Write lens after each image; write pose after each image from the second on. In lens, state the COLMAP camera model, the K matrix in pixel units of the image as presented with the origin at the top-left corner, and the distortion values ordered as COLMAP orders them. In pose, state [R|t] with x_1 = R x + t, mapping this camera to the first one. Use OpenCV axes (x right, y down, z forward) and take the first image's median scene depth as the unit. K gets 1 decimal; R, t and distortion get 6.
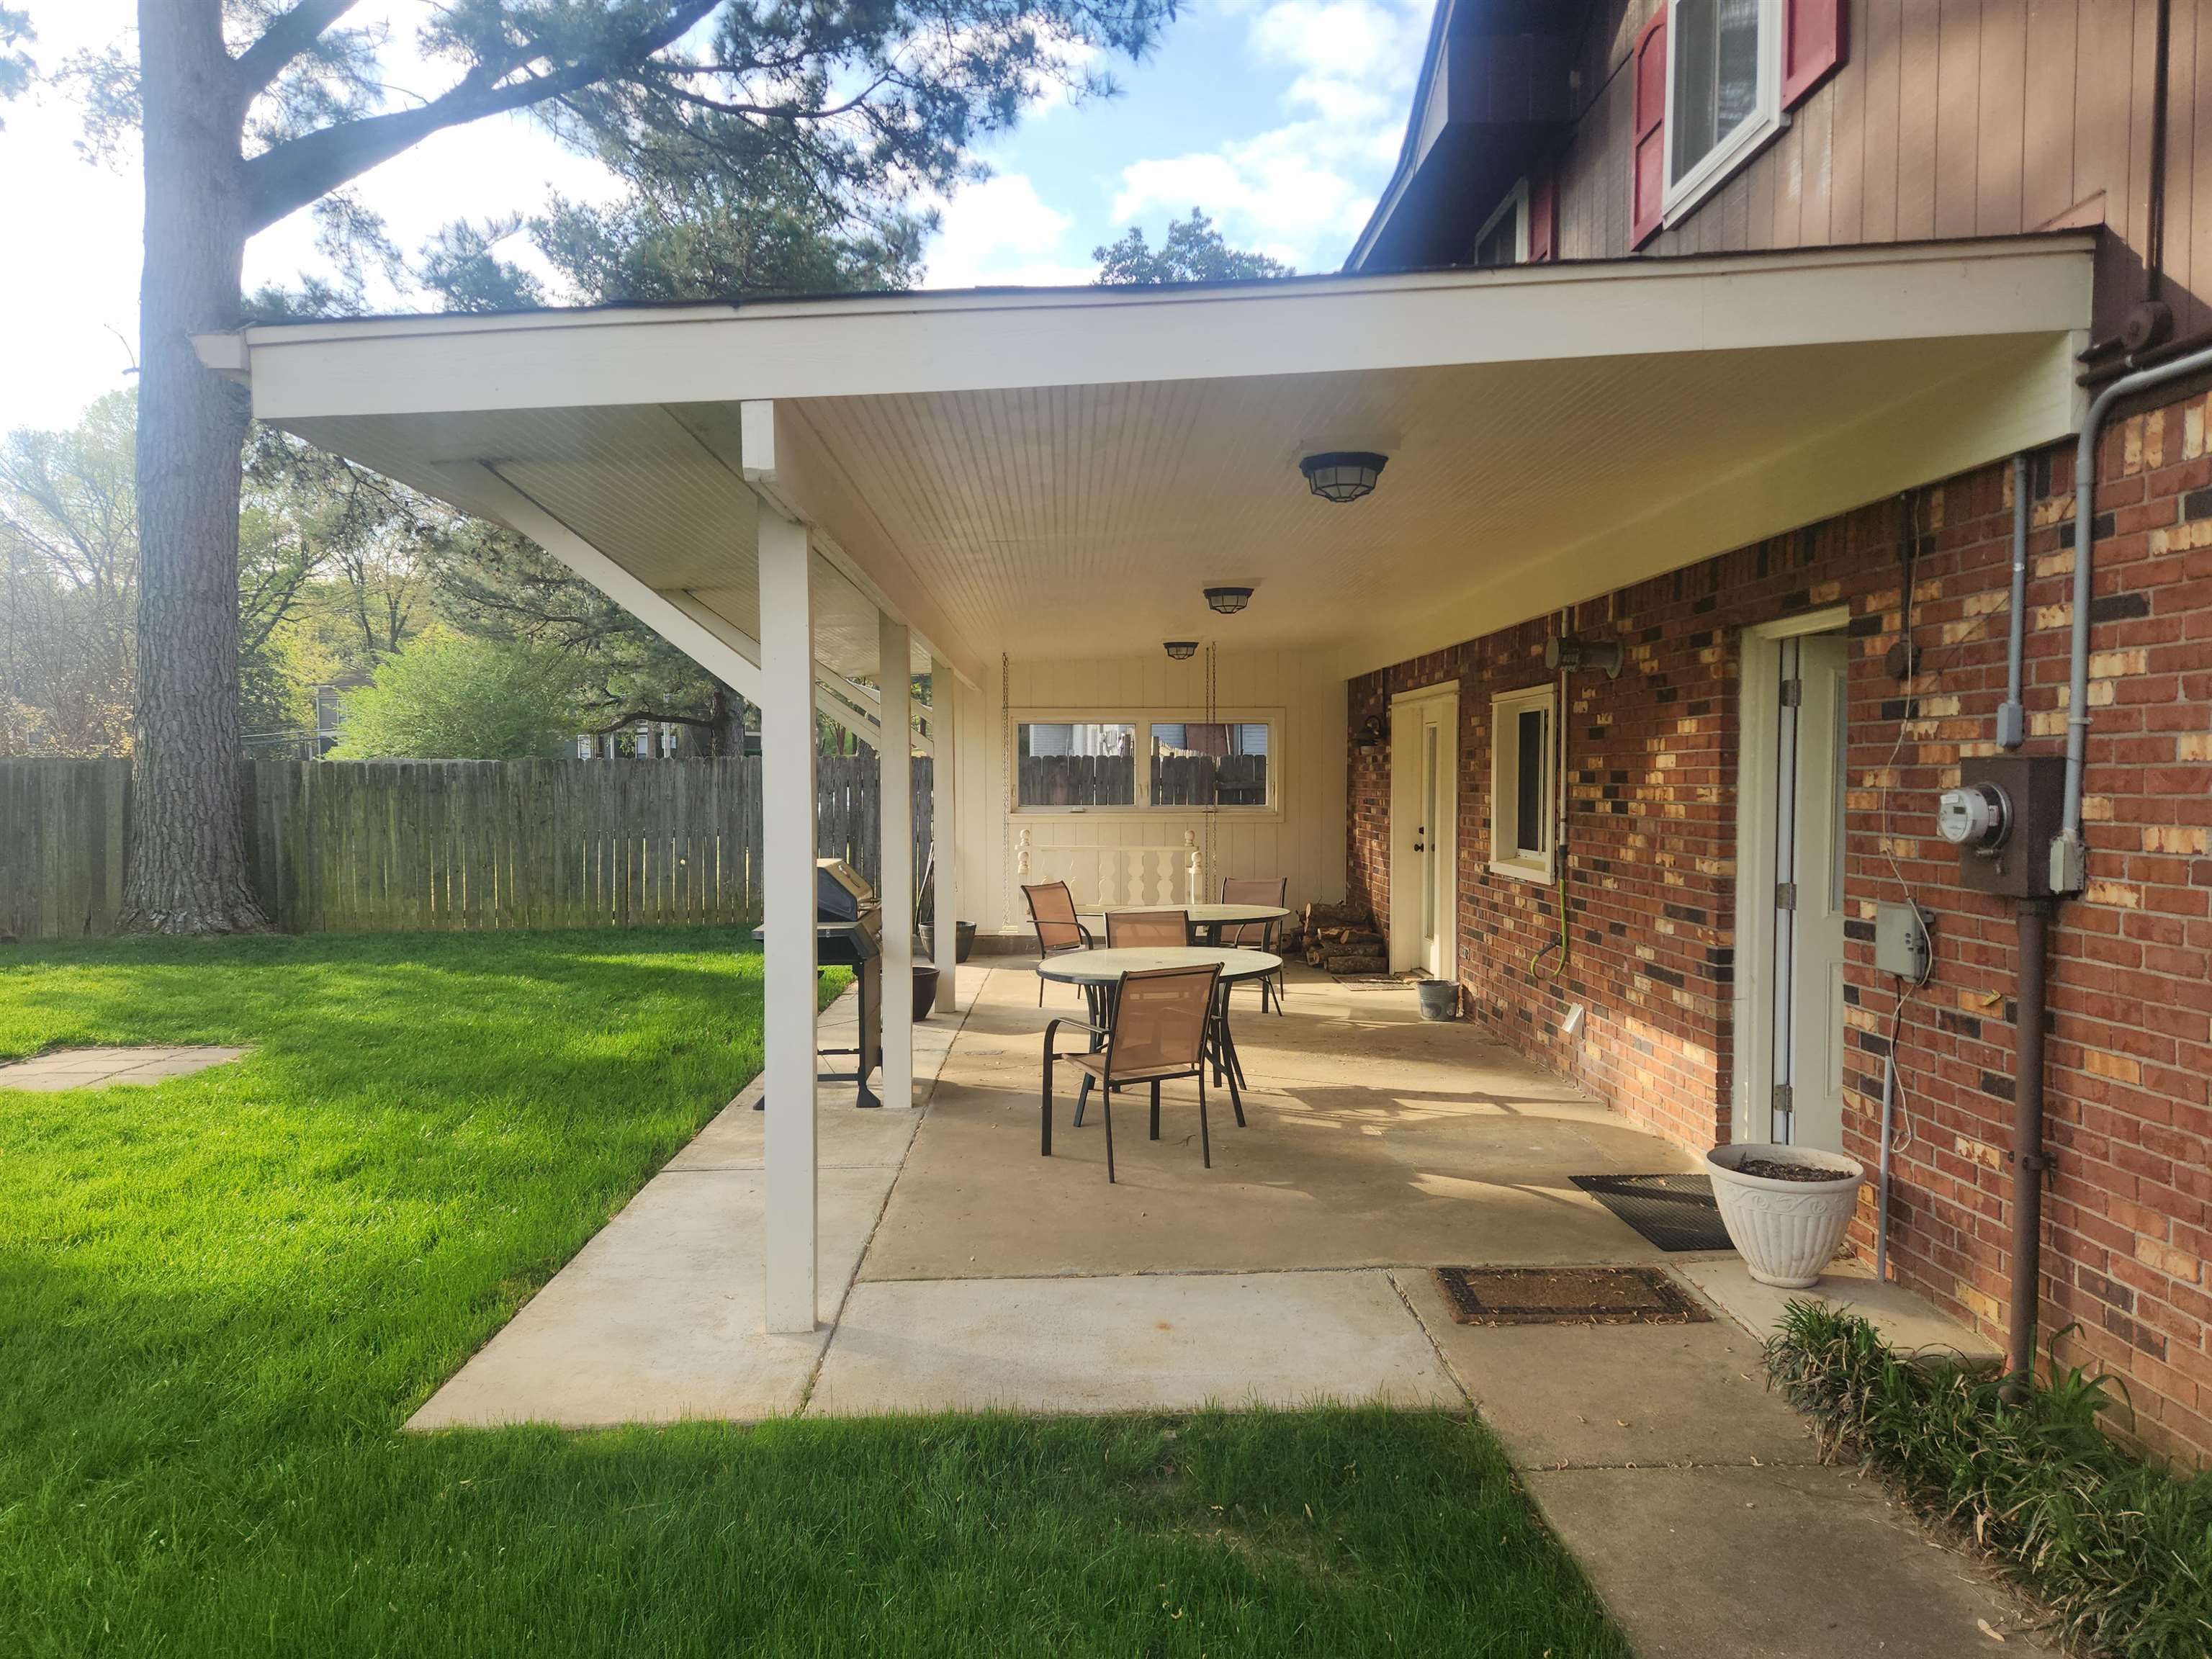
lens RADIAL K [[1500.5, 0, 1106.0], [0, 1500.5, 829.5], [0, 0, 1]] dist [0.071430, -0.053499]
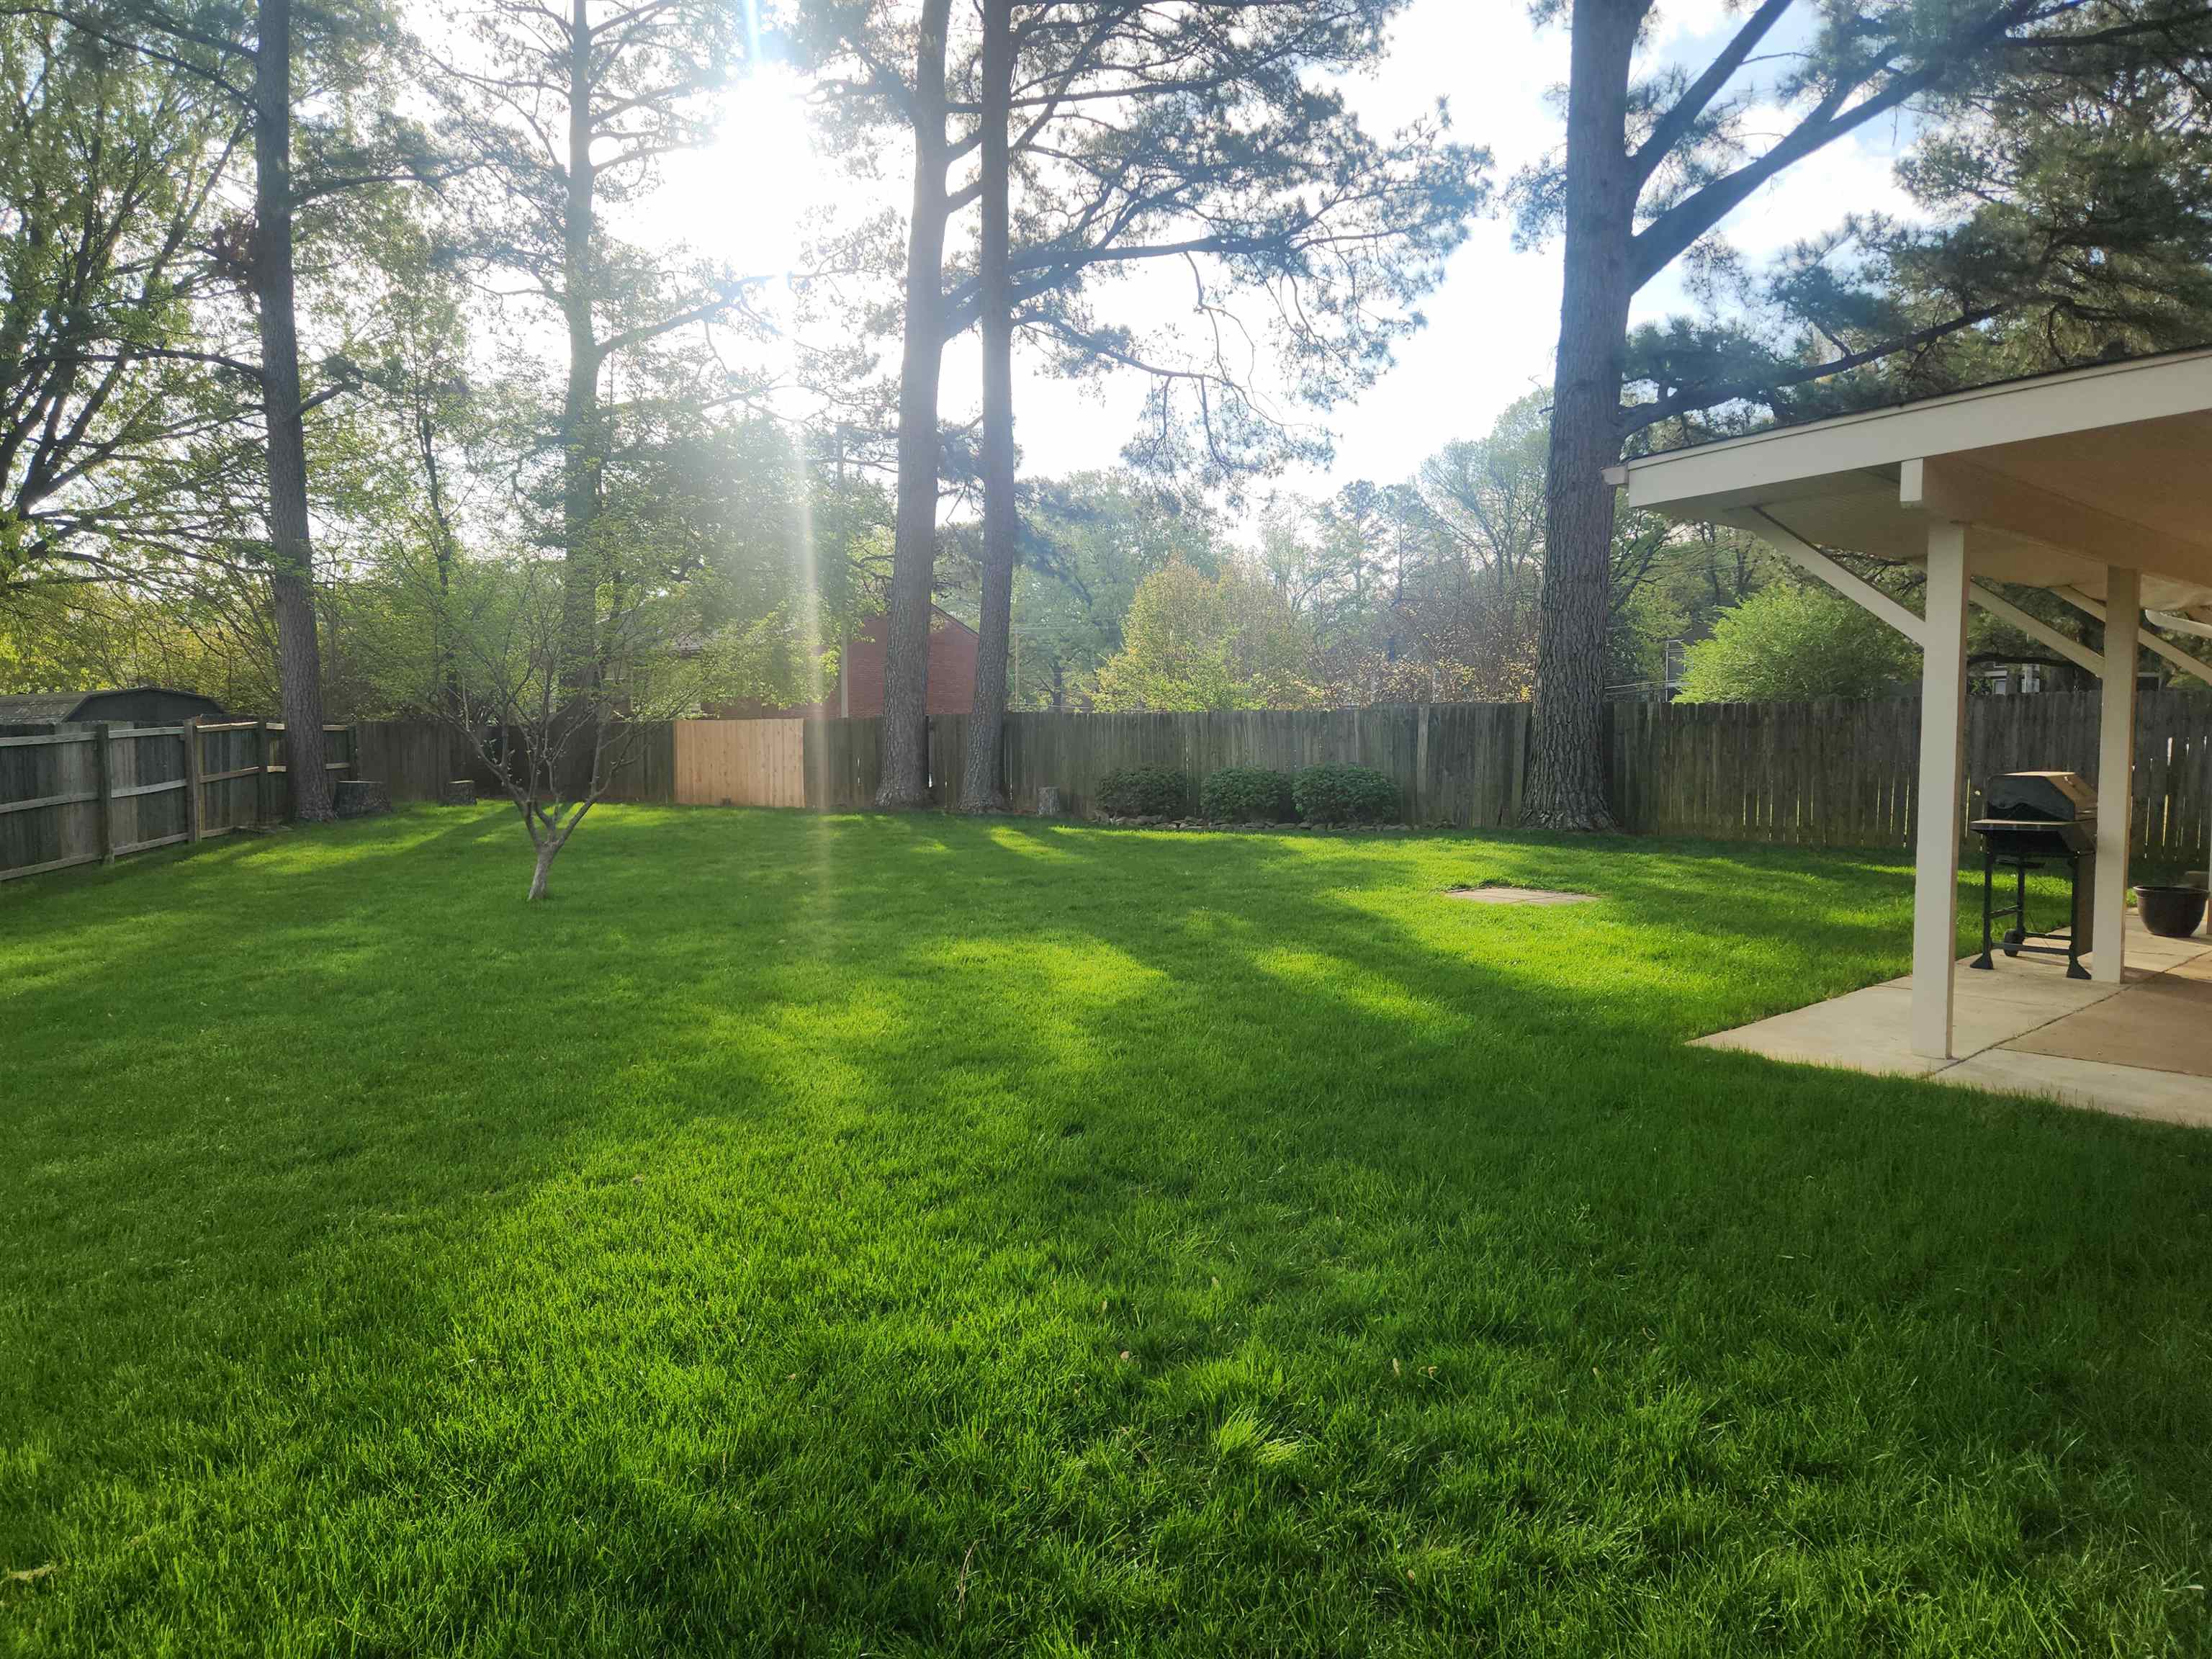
lens RADIAL K [[1470.5, 0, 1111.8], [0, 1470.5, 815.2], [0, 0, 1]] dist [0.087832, -0.075477]
pose [[0.673089, 0.048921, -0.737942, 0.093577], [-0.030158, 0.998795, 0.038707, 0.015295], [0.738946, -0.003799, 0.673754, -0.171155]]
